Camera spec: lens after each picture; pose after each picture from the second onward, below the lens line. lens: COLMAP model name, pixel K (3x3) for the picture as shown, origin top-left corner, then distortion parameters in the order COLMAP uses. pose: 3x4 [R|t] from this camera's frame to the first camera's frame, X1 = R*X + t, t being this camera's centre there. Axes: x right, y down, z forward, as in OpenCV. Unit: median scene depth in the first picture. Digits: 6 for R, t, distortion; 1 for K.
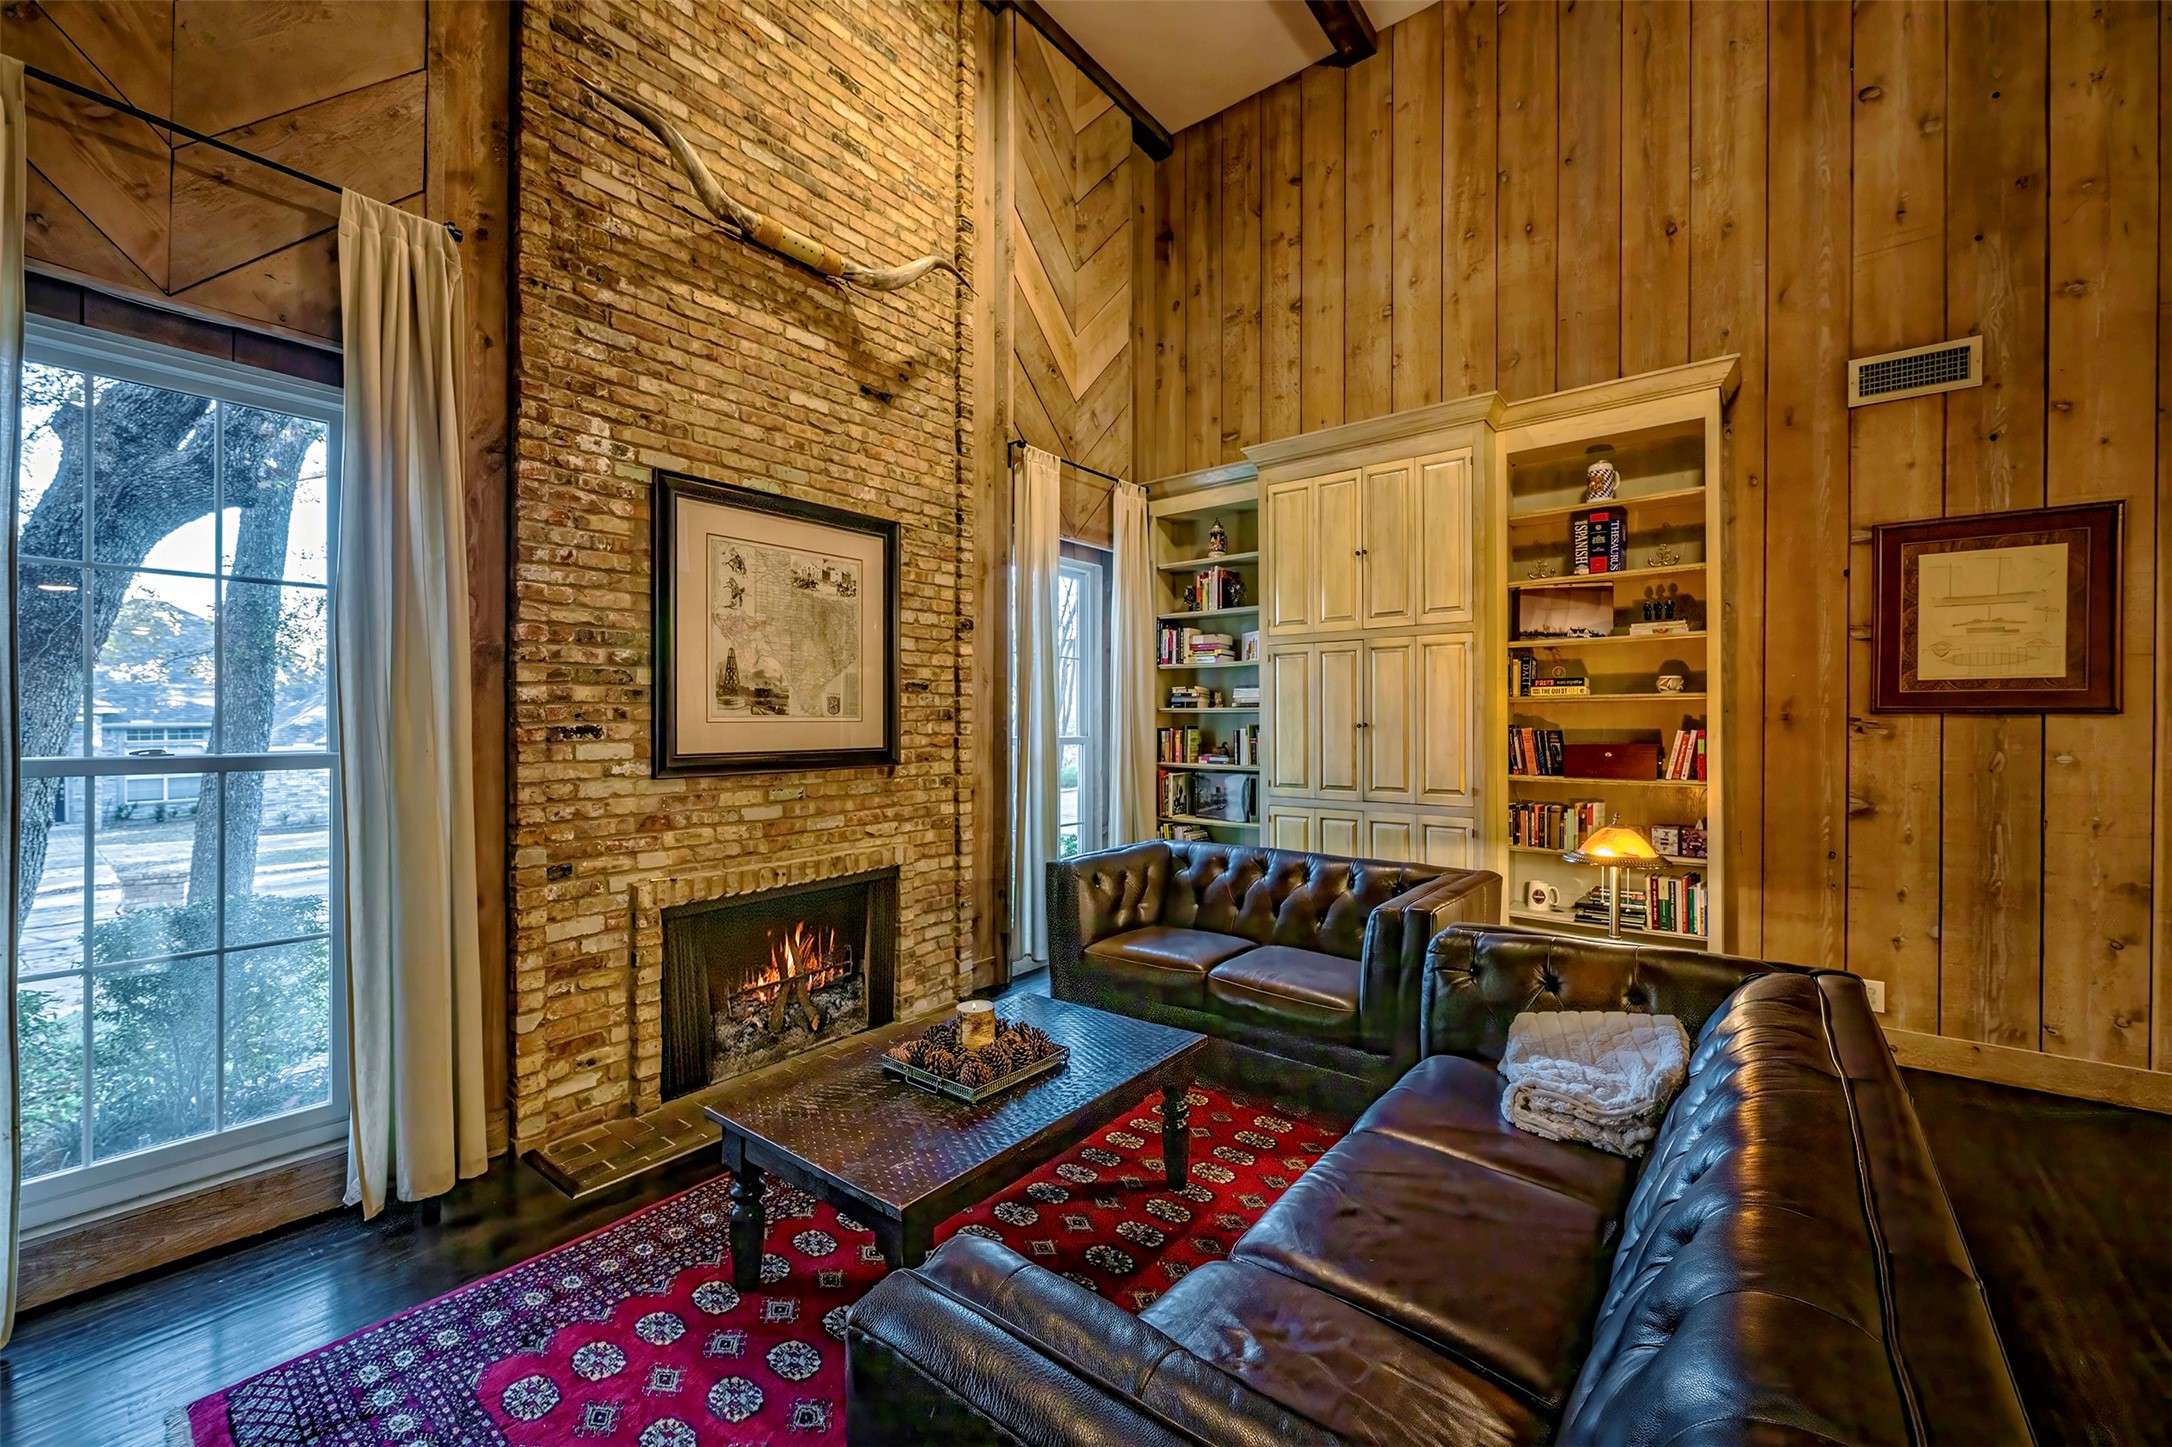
lens RADIAL K [[869.4, 0, 1082.6], [0, 869.4, 718.6], [0, 0, 1]] dist [0.001375, 0.000266]
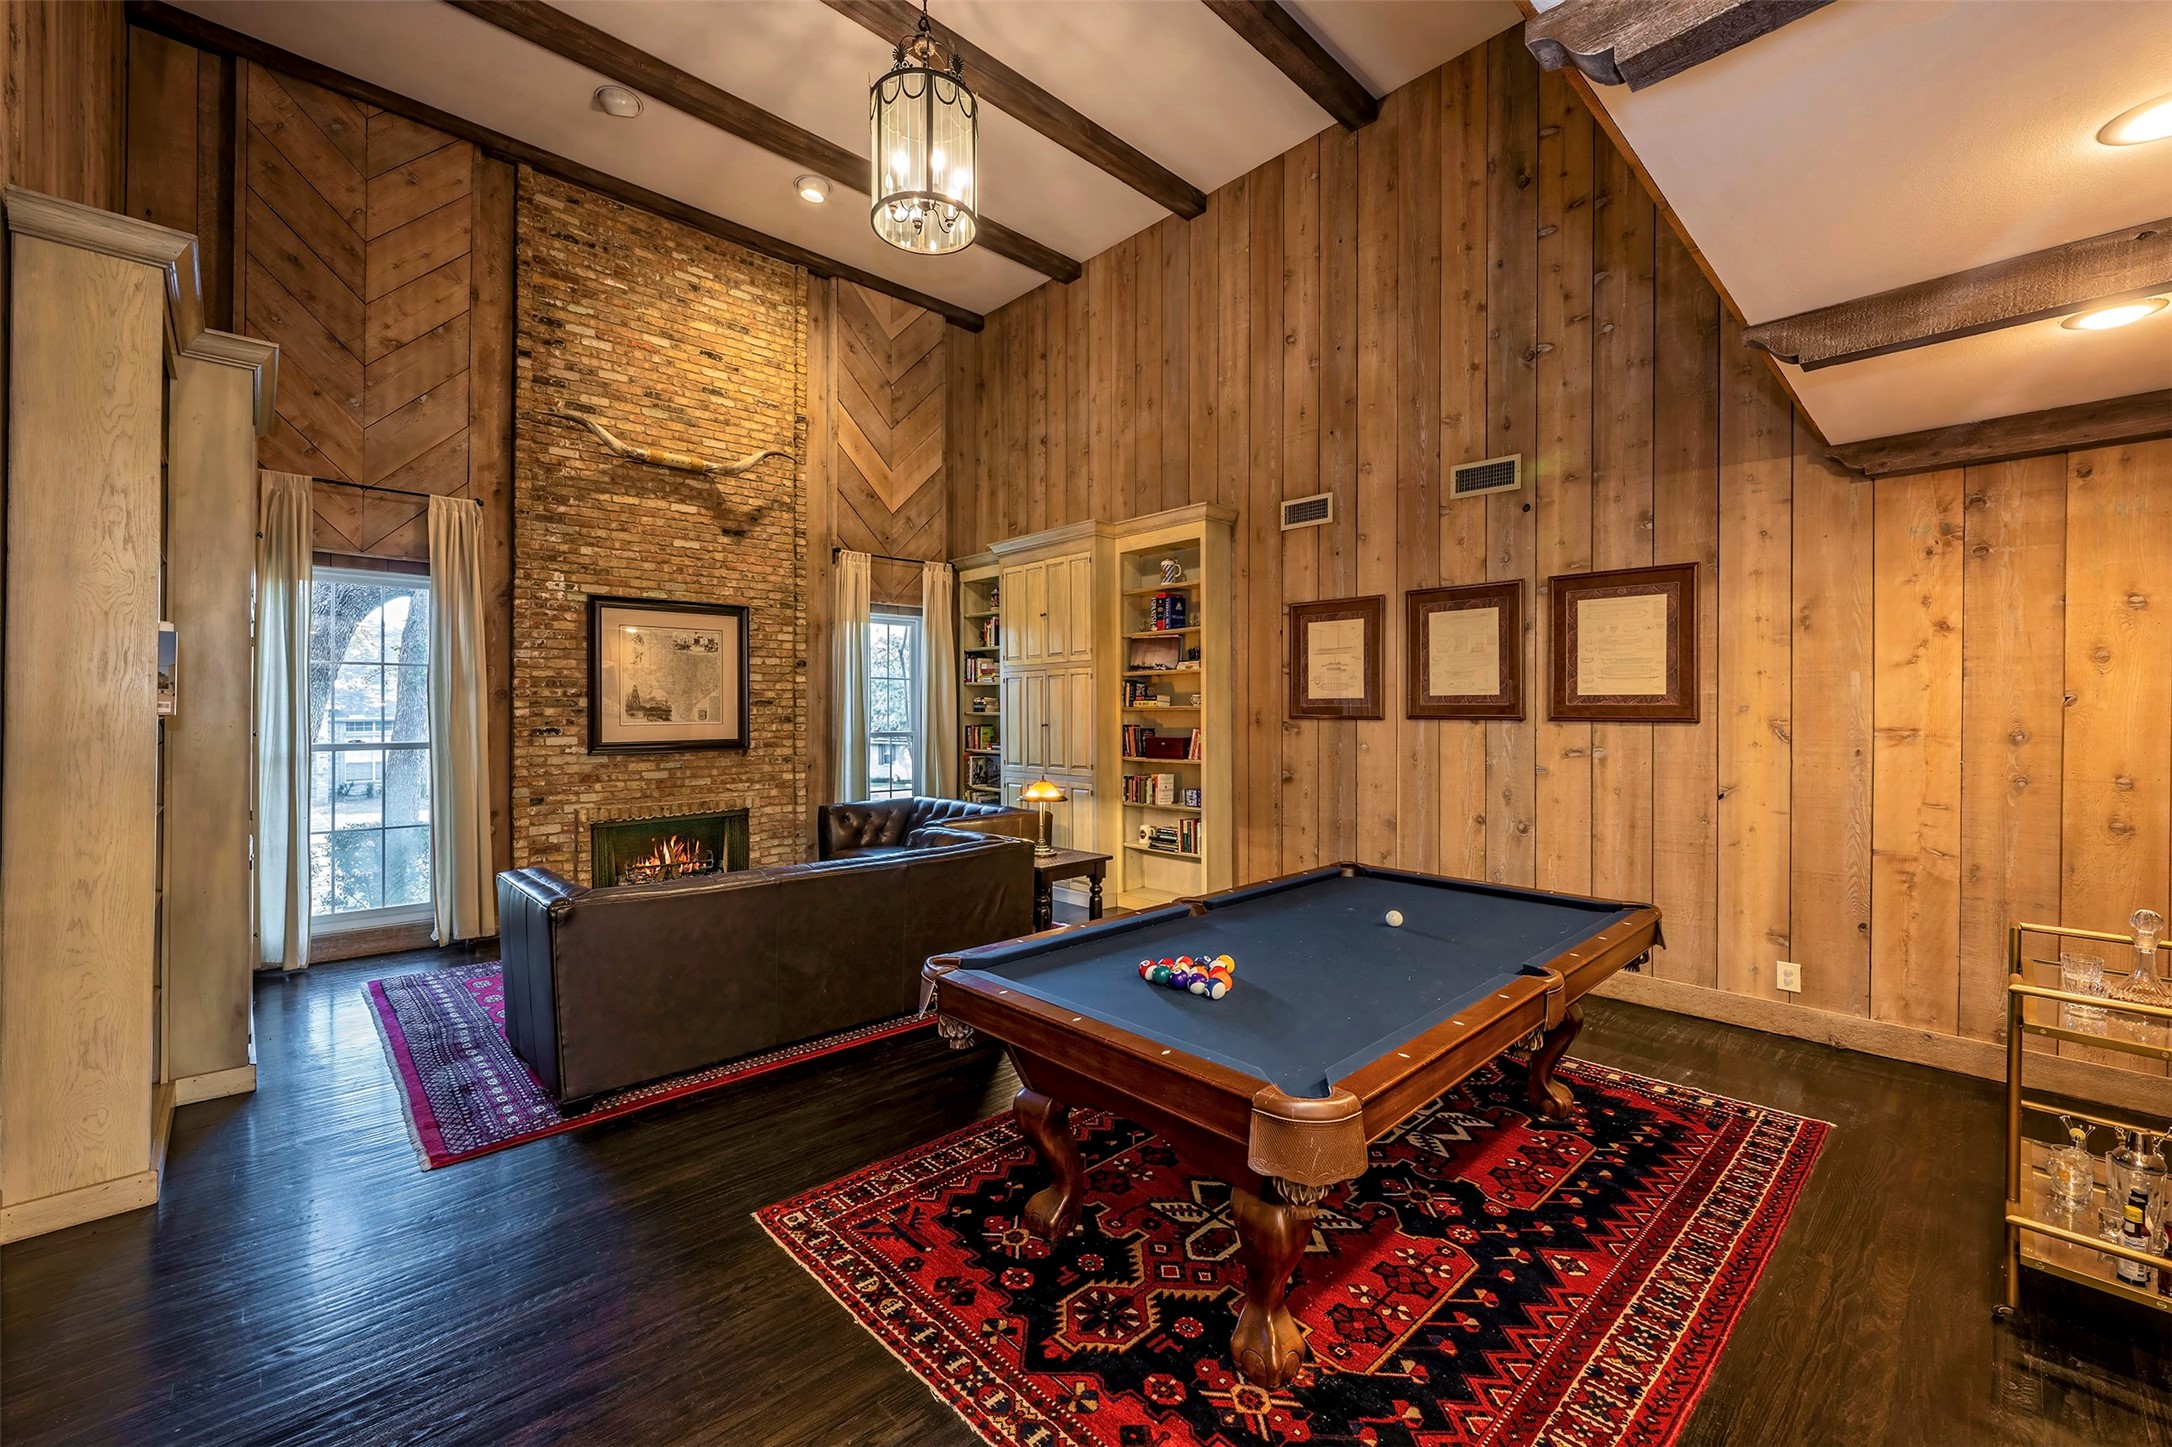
lens RADIAL K [[869.4, 0, 1085.4], [0, 869.4, 706.5], [0, 0, 1]] dist [0.001375, 0.000266]
pose [[0.991891, -0.003799, -0.127036, 0.741550], [0.003556, 0.999991, -0.002142, -0.027014], [0.127043, 0.001673, 0.991896, -0.677728]]
